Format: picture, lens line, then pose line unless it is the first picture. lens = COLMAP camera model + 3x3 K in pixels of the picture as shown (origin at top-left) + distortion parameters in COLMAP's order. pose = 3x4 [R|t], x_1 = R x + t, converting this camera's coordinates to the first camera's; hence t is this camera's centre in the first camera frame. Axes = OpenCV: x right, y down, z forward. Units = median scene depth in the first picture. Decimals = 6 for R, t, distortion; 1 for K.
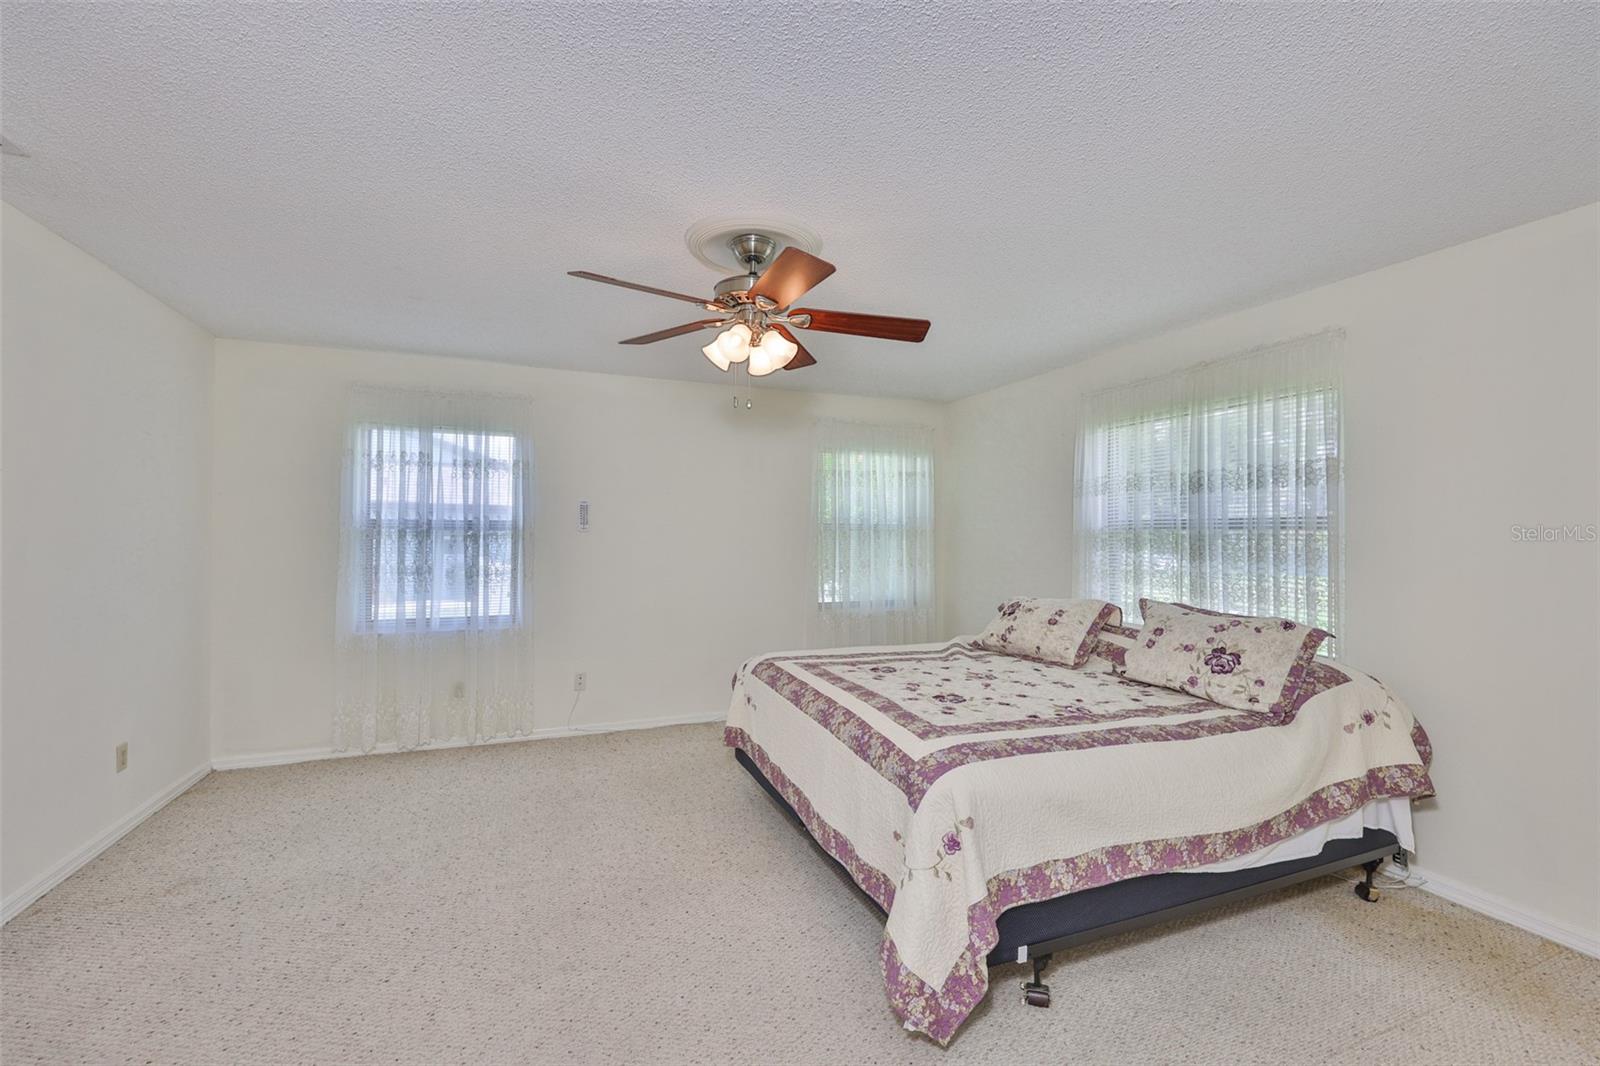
lens RADIAL K [[684.8, 0, 798.3], [0, 684.8, 531.1], [0, 0, 1]] dist [-0.008242, 0.000275]
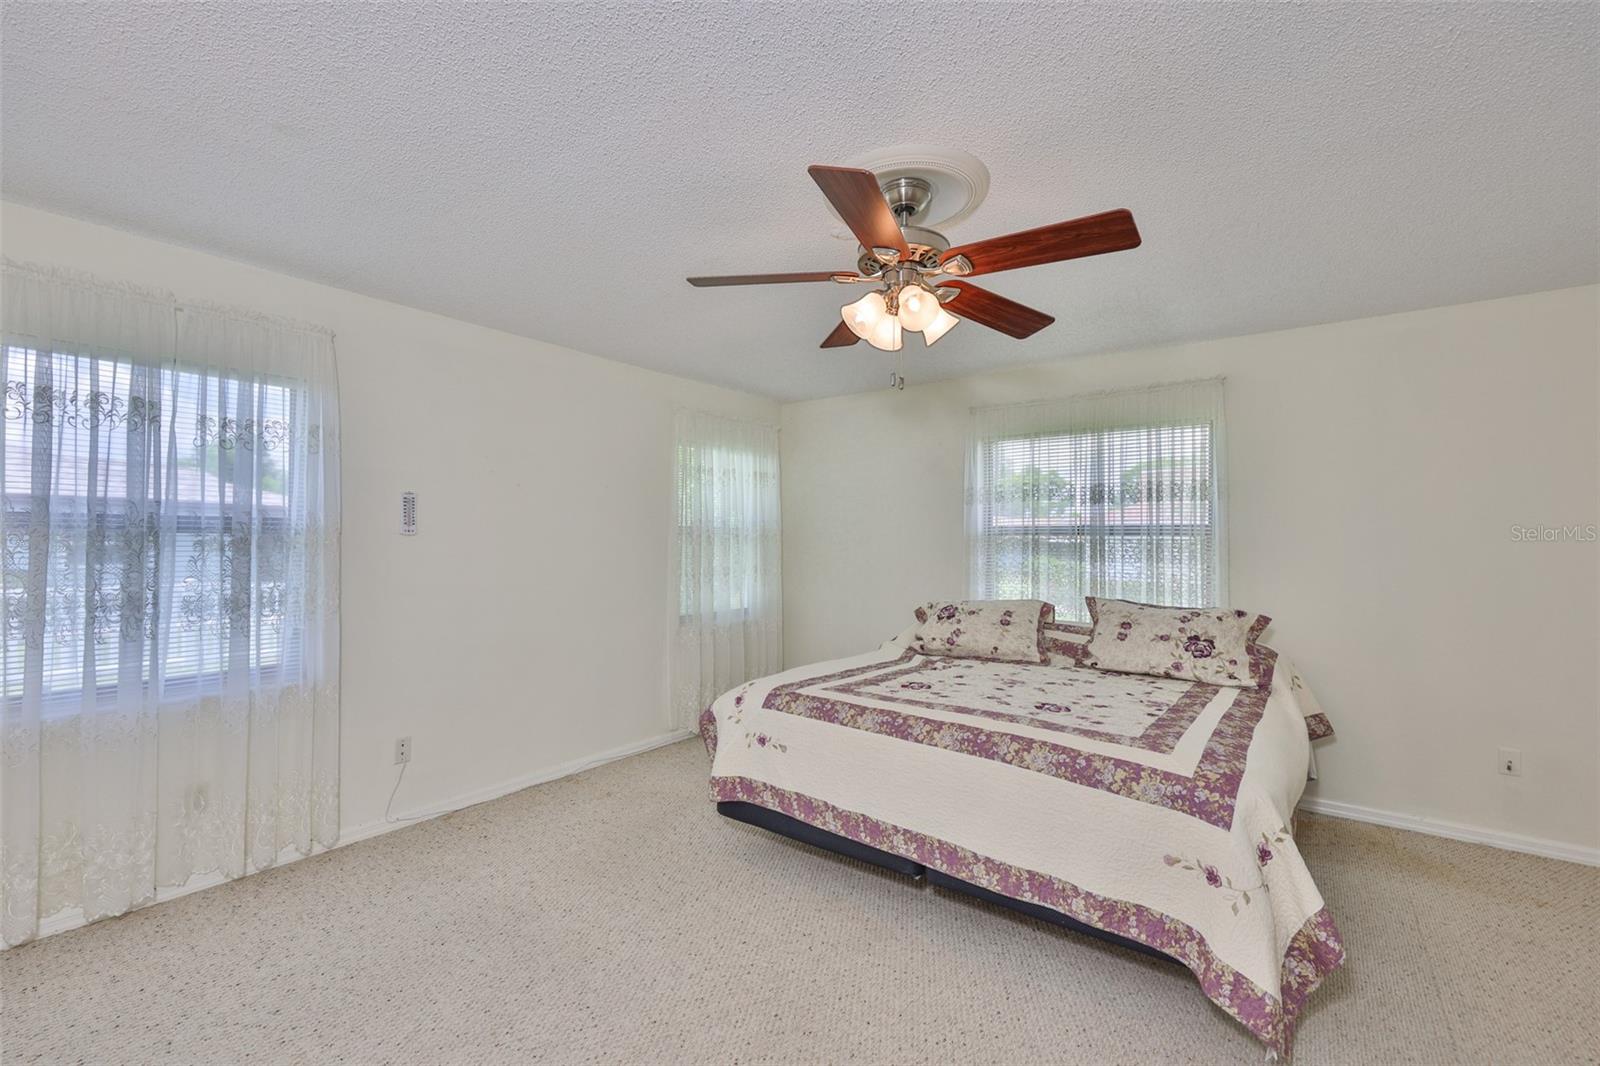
lens RADIAL K [[684.8, 0, 801.2], [0, 684.8, 533.8], [0, 0, 1]] dist [-0.008242, 0.000275]
pose [[0.860217, 0.003863, 0.509913, -0.456887], [-0.002393, 0.999991, -0.003538, 0.000478], [-0.509922, 0.001823, 0.860219, 0.266768]]
